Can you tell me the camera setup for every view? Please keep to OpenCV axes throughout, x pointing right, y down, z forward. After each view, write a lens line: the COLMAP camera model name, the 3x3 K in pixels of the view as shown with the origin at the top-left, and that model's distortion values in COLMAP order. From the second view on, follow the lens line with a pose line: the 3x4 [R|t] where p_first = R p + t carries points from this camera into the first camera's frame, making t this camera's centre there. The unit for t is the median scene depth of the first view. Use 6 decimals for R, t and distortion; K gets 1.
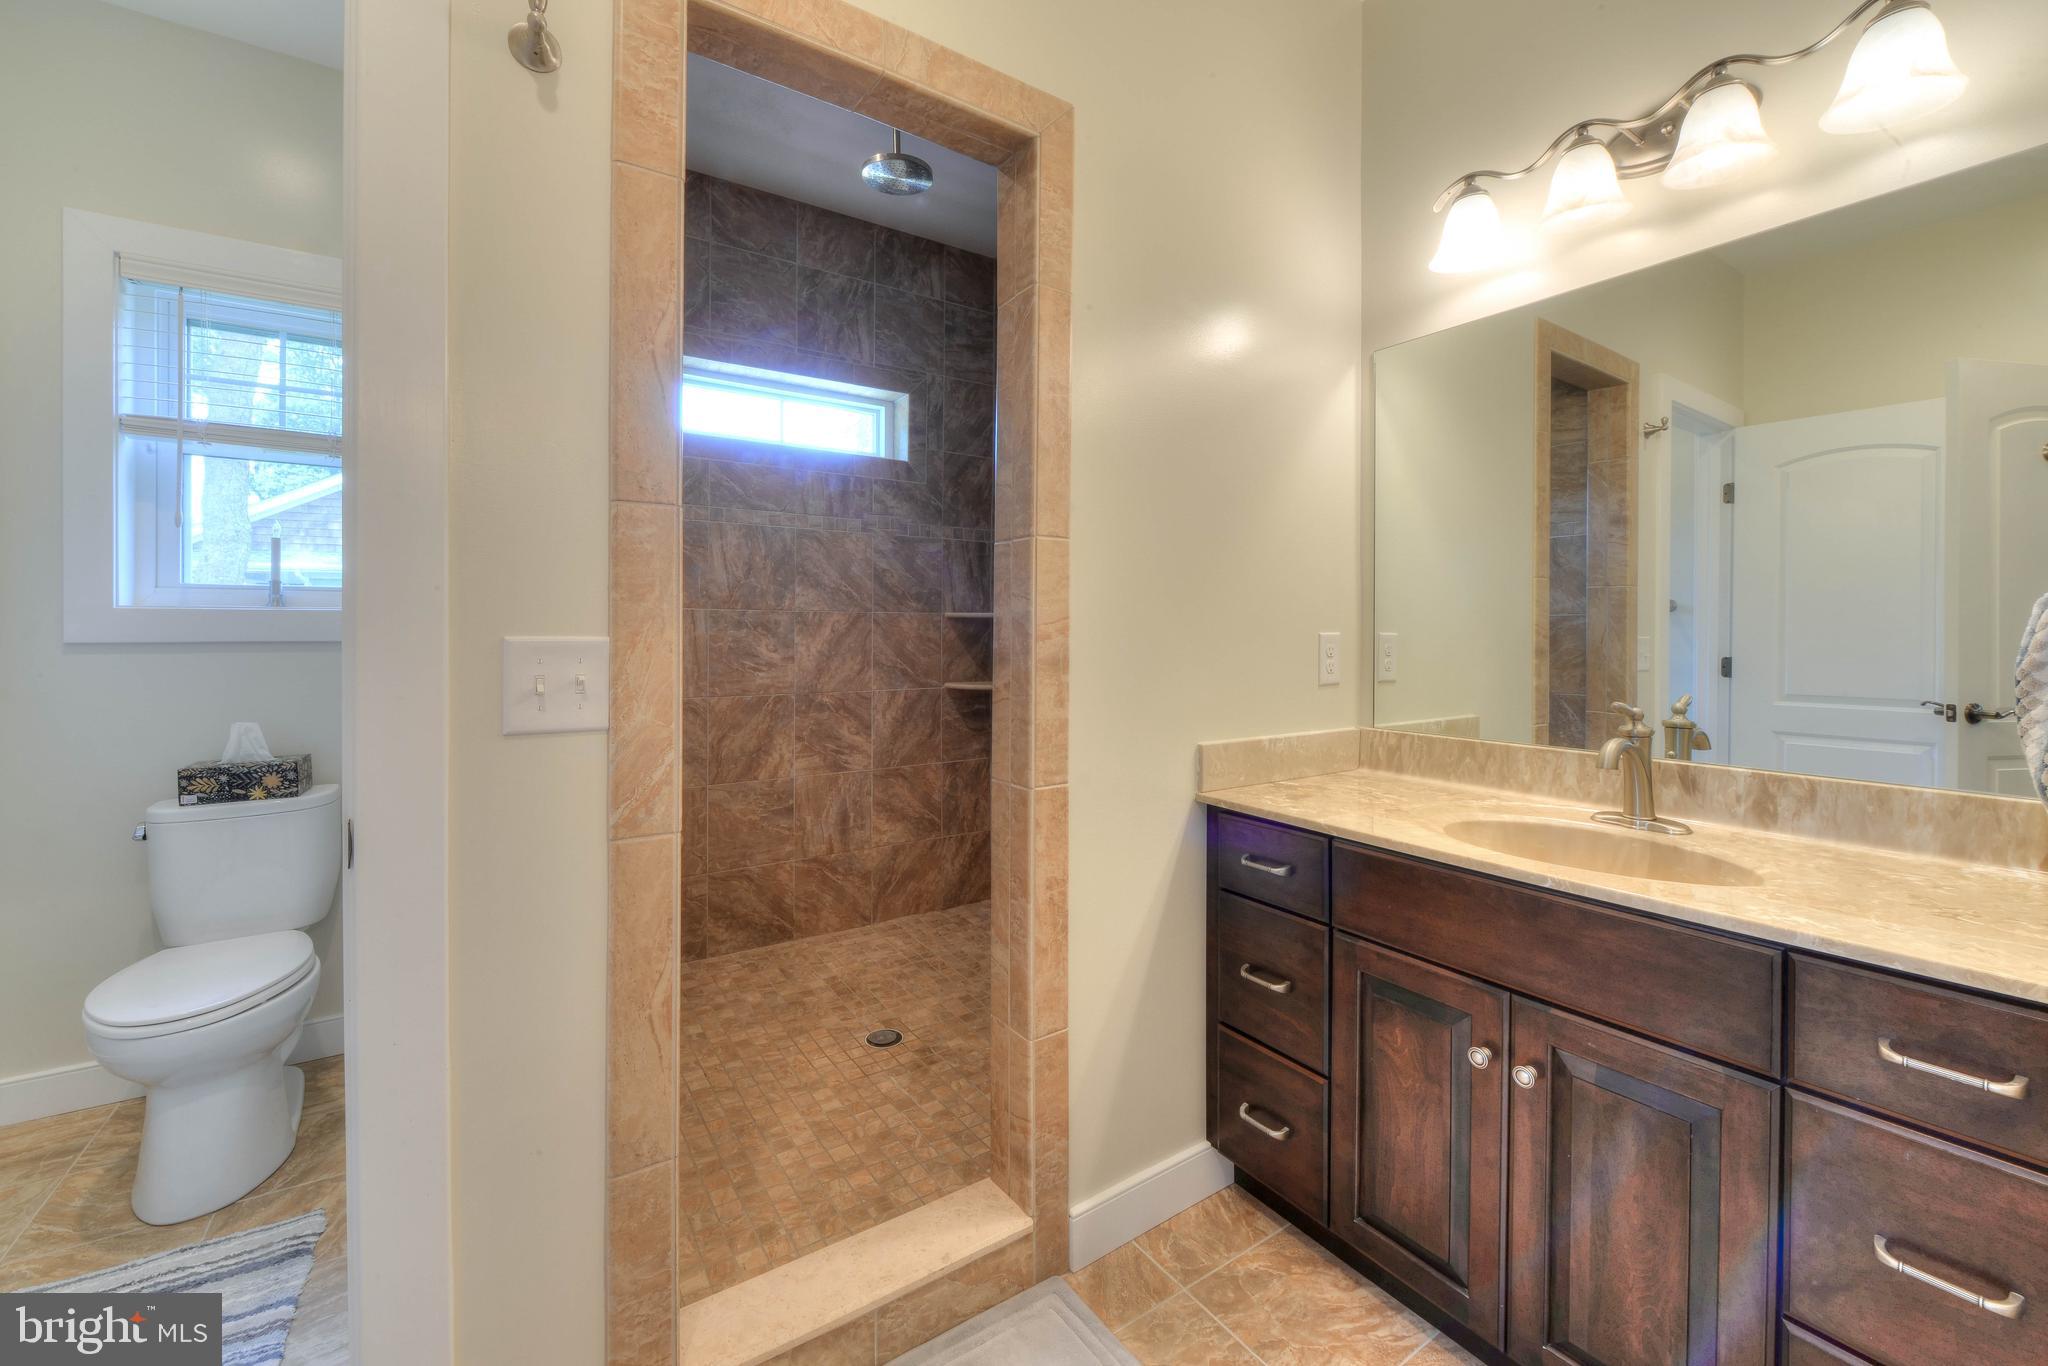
lens RADIAL K [[815.6, 0, 1010.8], [0, 815.6, 635.0], [0, 0, 1]] dist [-0.004440, -0.000357]
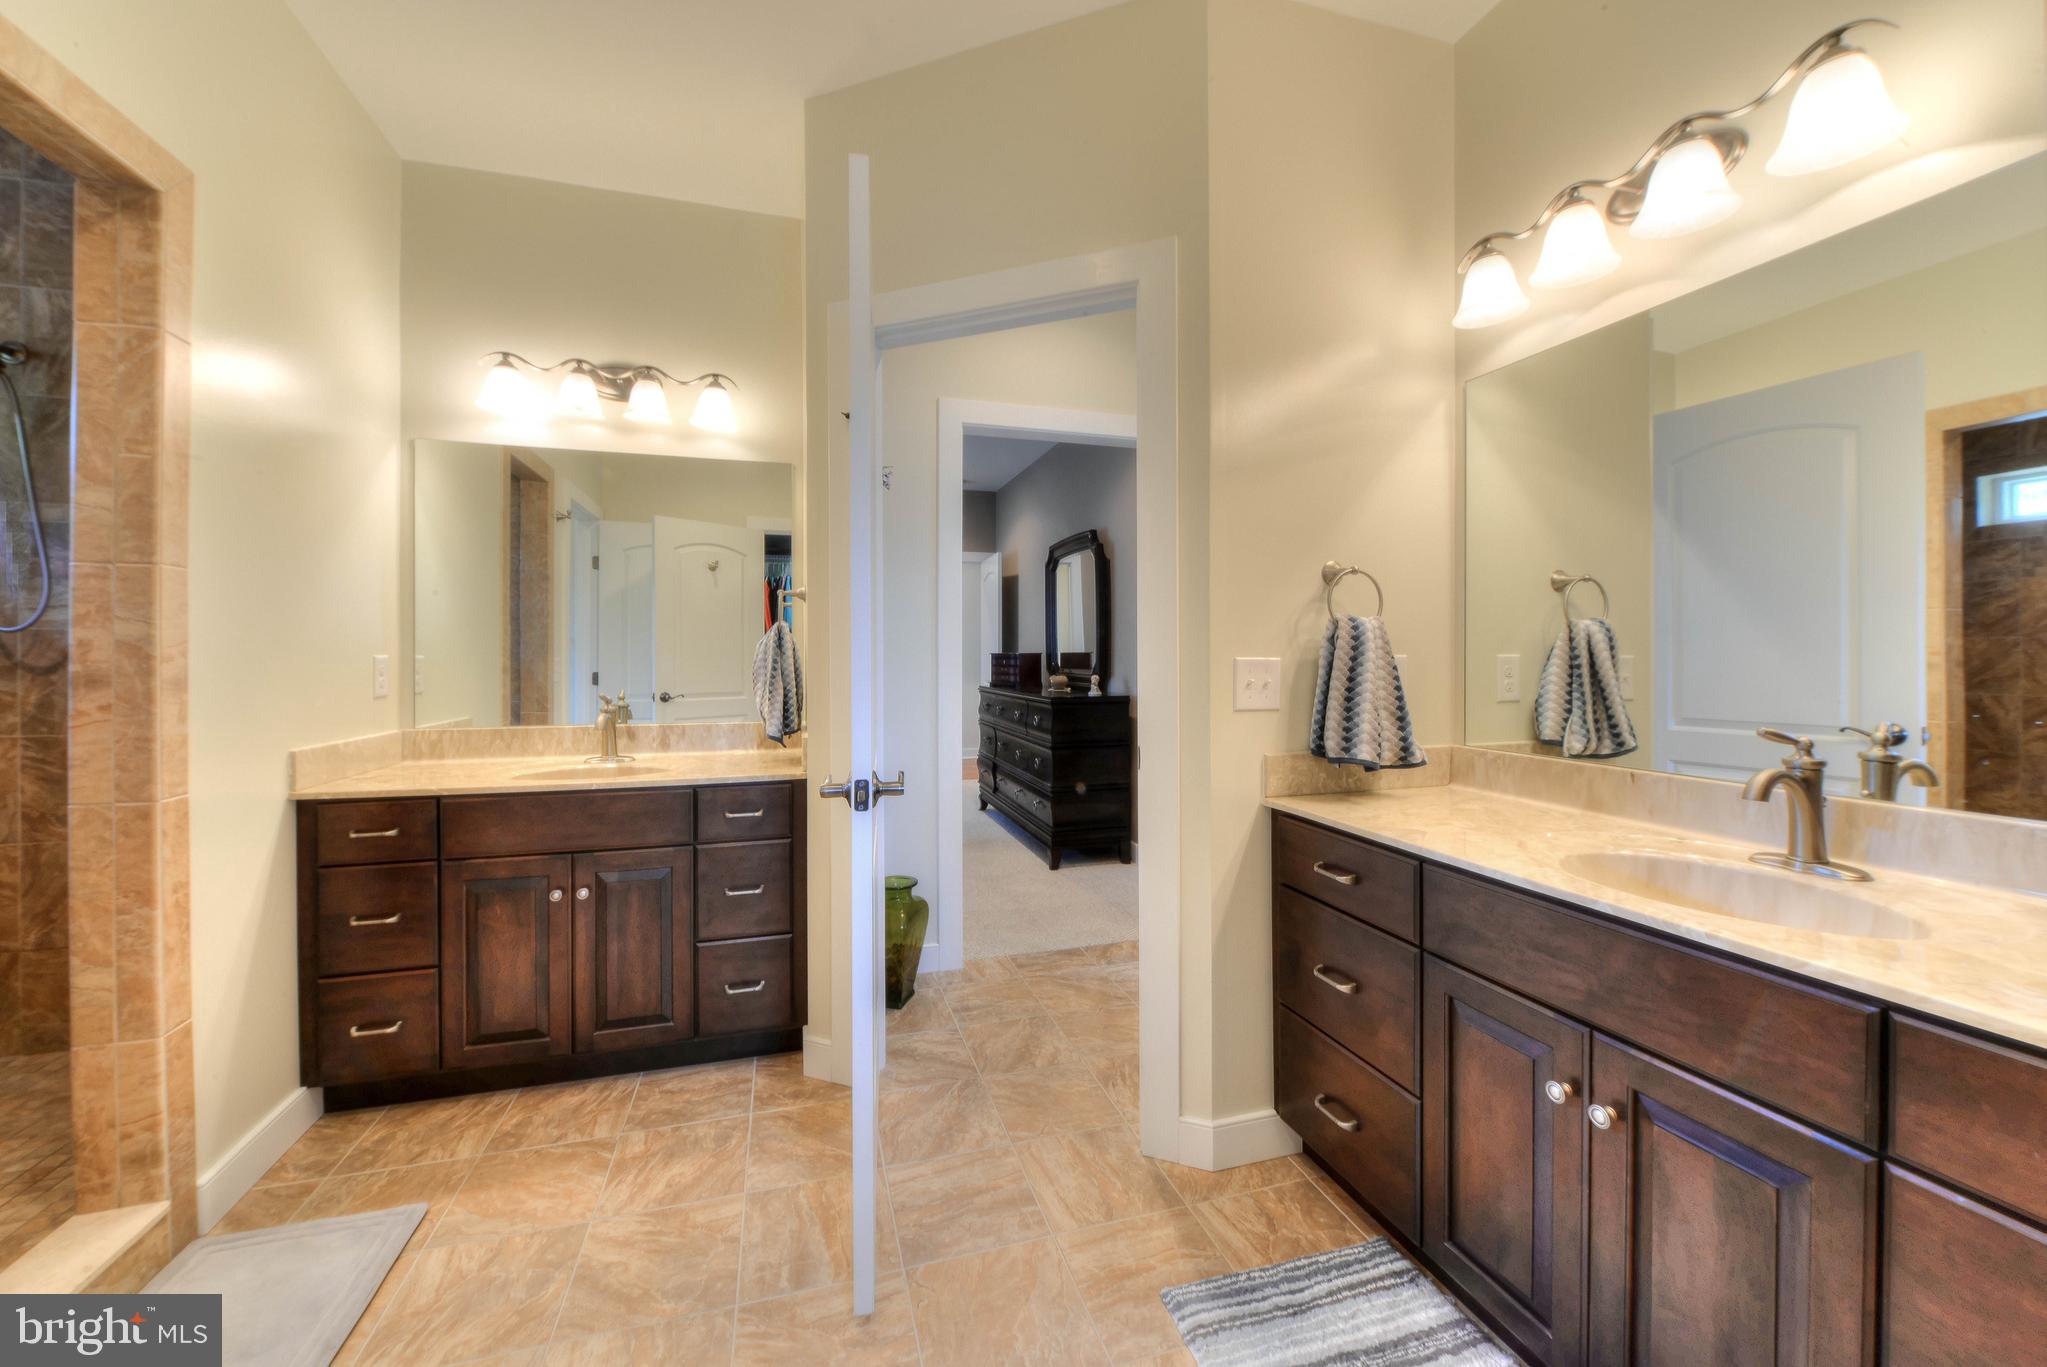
lens RADIAL K [[783.4, 0, 1020.4], [0, 783.4, 663.3], [0, 0, 1]] dist [-0.001928, -0.000561]
pose [[0.285229, -0.009354, 0.958414, -0.625123], [0.002508, 0.999956, 0.009012, 0.001522], [-0.958456, -0.000167, 0.285240, -0.368699]]
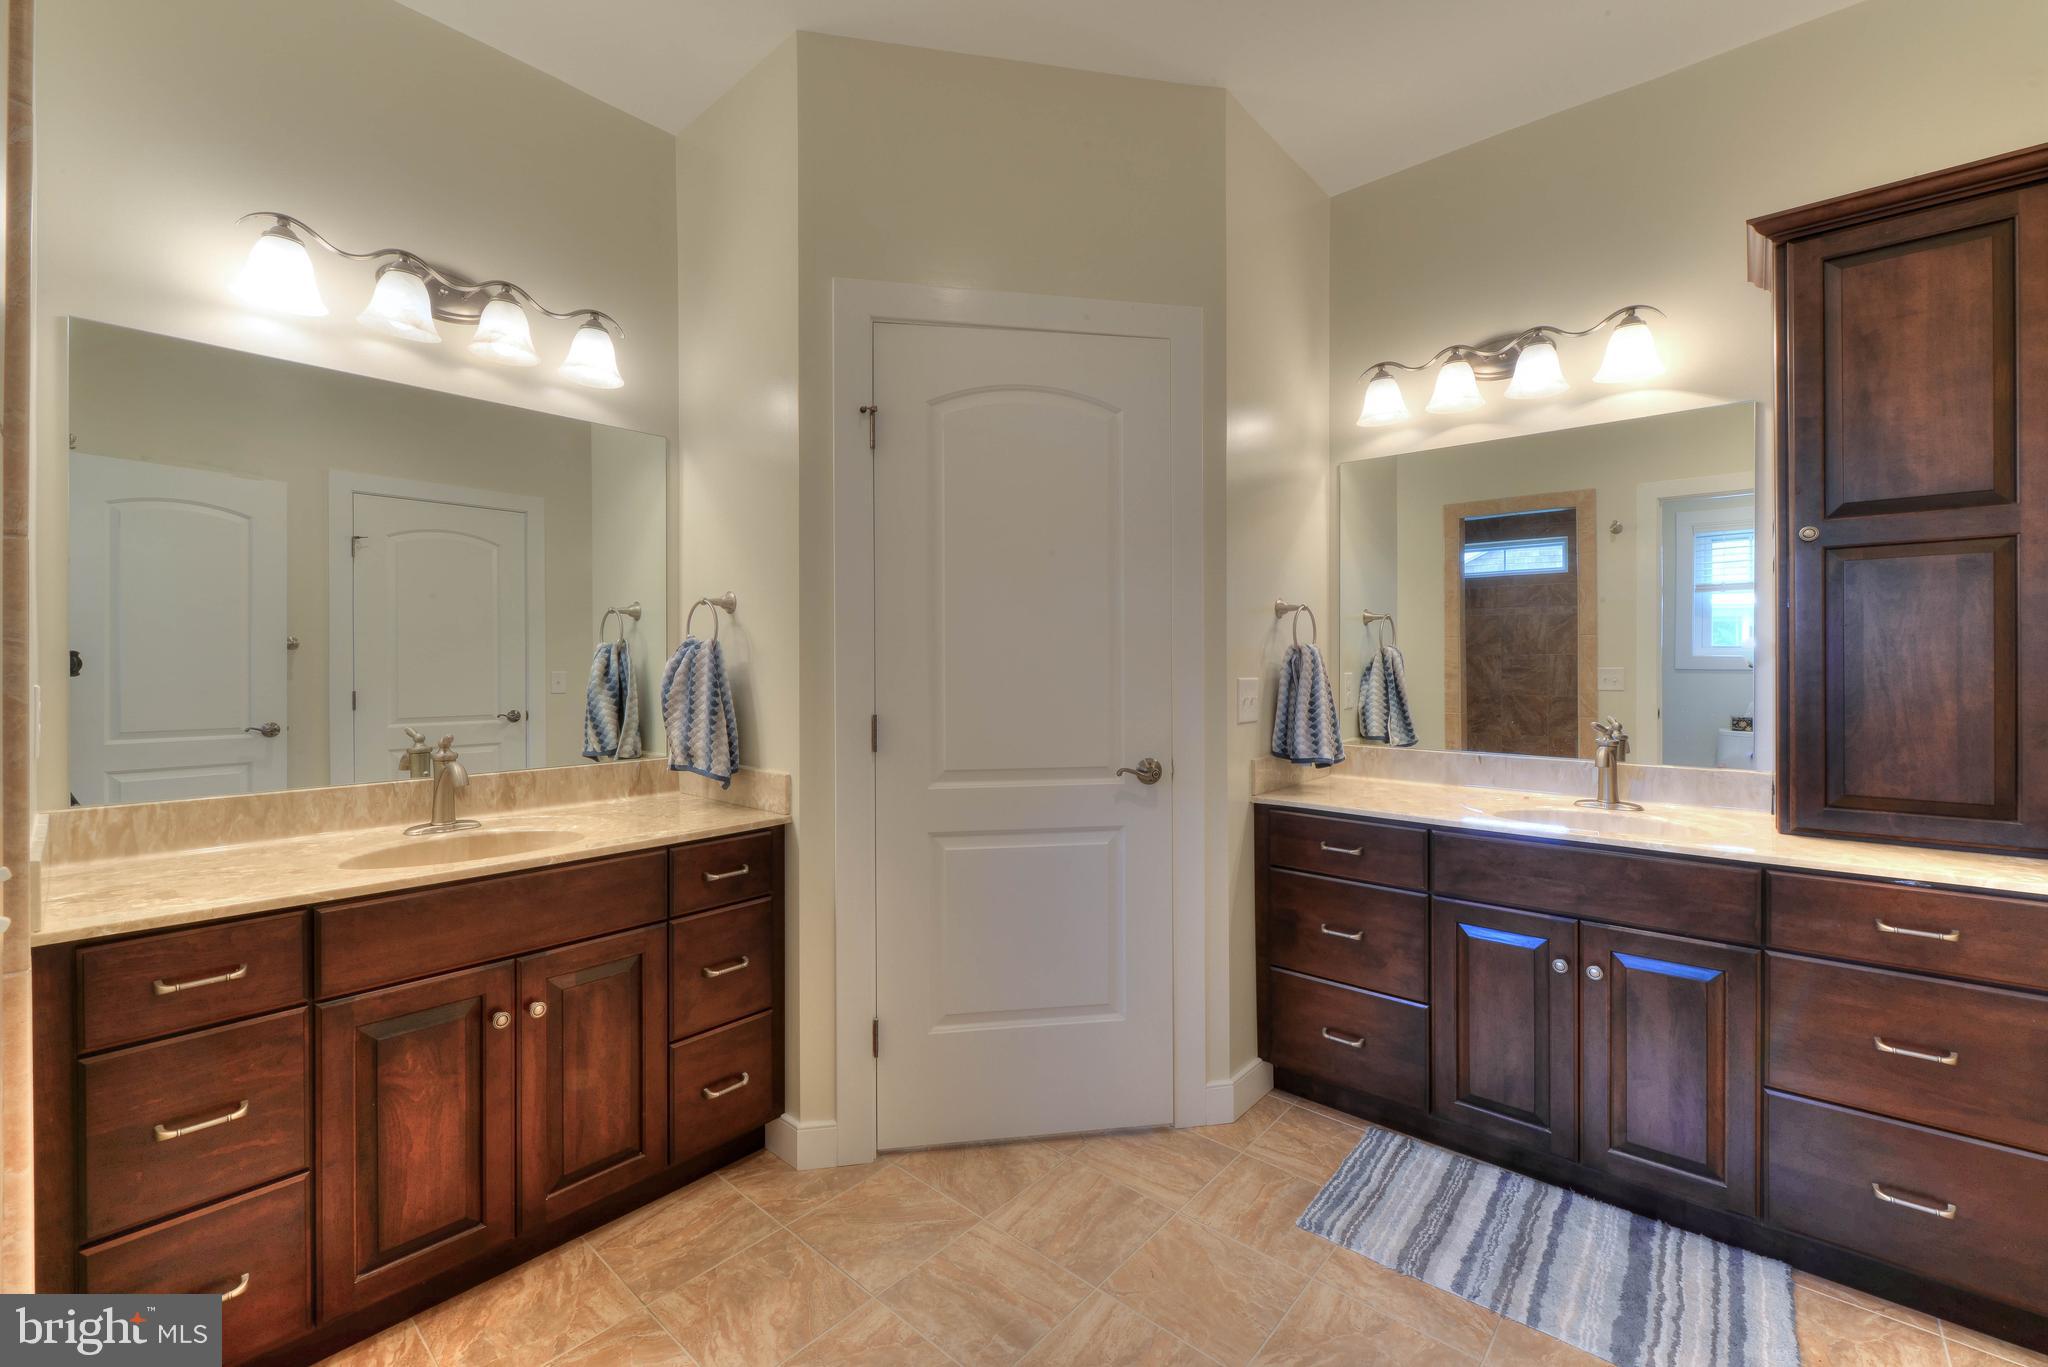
lens RADIAL K [[855.2, 0, 1014.6], [0, 855.2, 668.1], [0, 0, 1]] dist [0.001752, -0.000121]
pose [[-0.273774, -0.007146, 0.961768, -0.750636], [0.002634, 0.999963, 0.008180, -0.028524], [-0.961791, 0.004773, -0.273745, 0.490597]]
